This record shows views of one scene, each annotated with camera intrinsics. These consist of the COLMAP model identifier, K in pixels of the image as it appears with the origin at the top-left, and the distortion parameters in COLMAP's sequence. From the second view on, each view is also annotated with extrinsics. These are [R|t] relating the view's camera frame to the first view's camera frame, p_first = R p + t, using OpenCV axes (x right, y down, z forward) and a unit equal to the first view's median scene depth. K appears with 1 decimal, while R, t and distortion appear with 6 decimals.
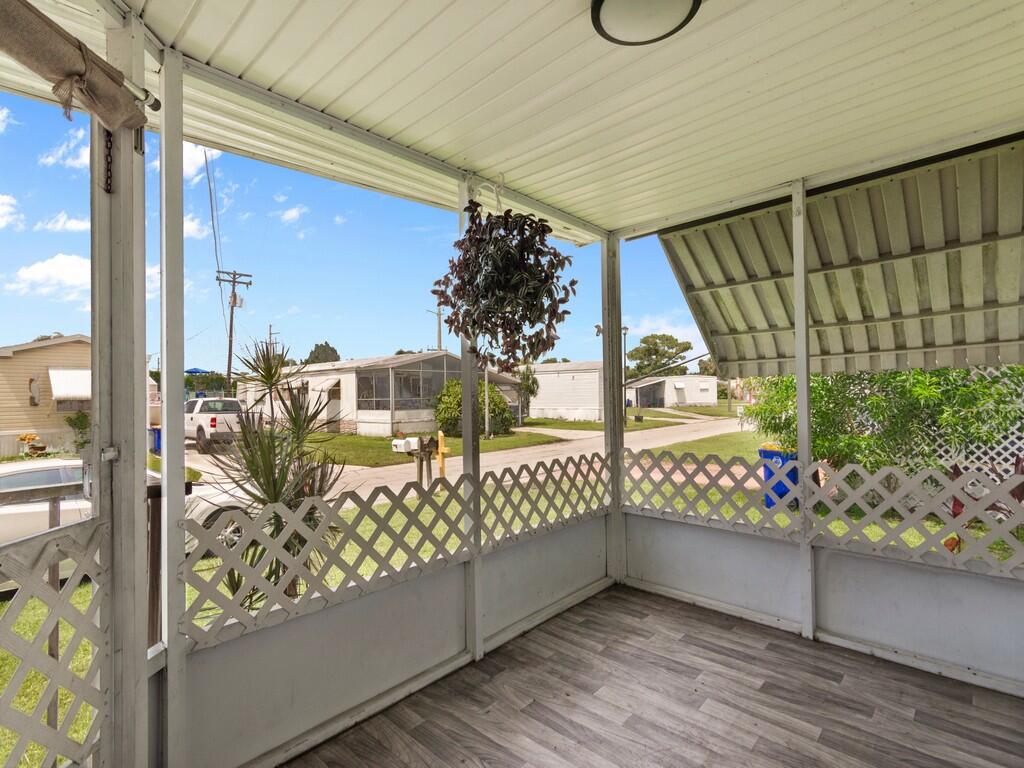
lens RADIAL K [[494.4, 0, 513.2], [0, 494.4, 381.6], [0, 0, 1]] dist [-0.019544, 0.001390]
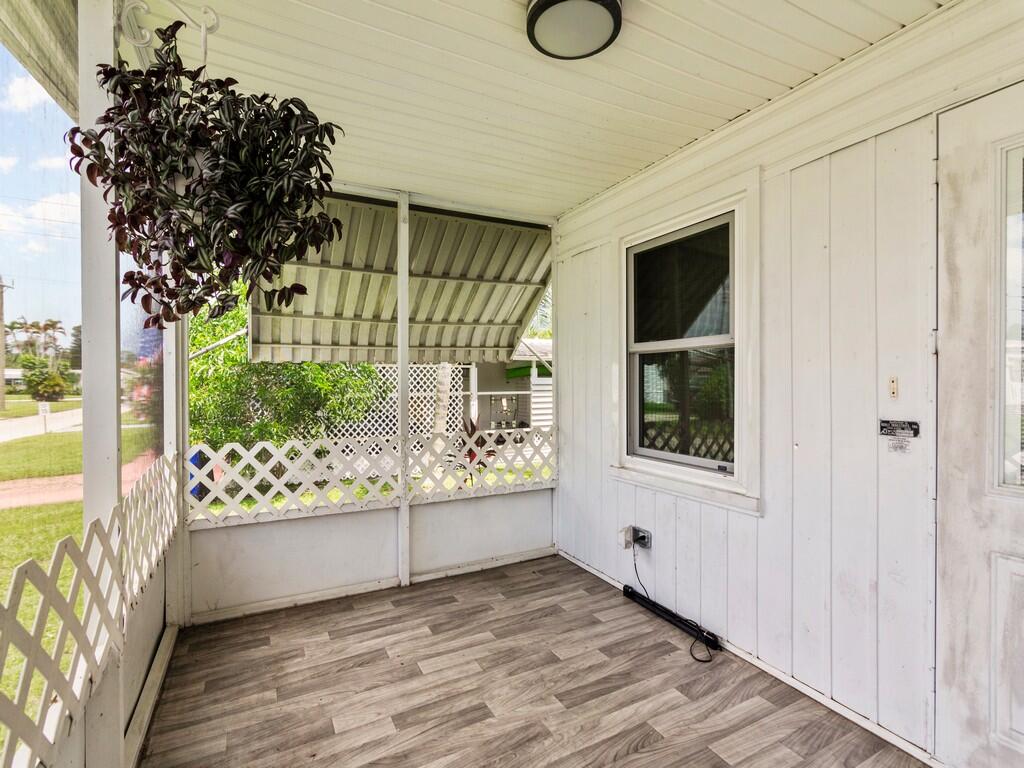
lens RADIAL K [[494.4, 0, 515.0], [0, 494.4, 388.1], [0, 0, 1]] dist [-0.019544, 0.001390]
pose [[0.302815, 0.001500, 0.953048, -0.458750], [-0.029550, 0.999533, 0.007816, 0.032035], [-0.952591, -0.030530, 0.302718, 0.409625]]
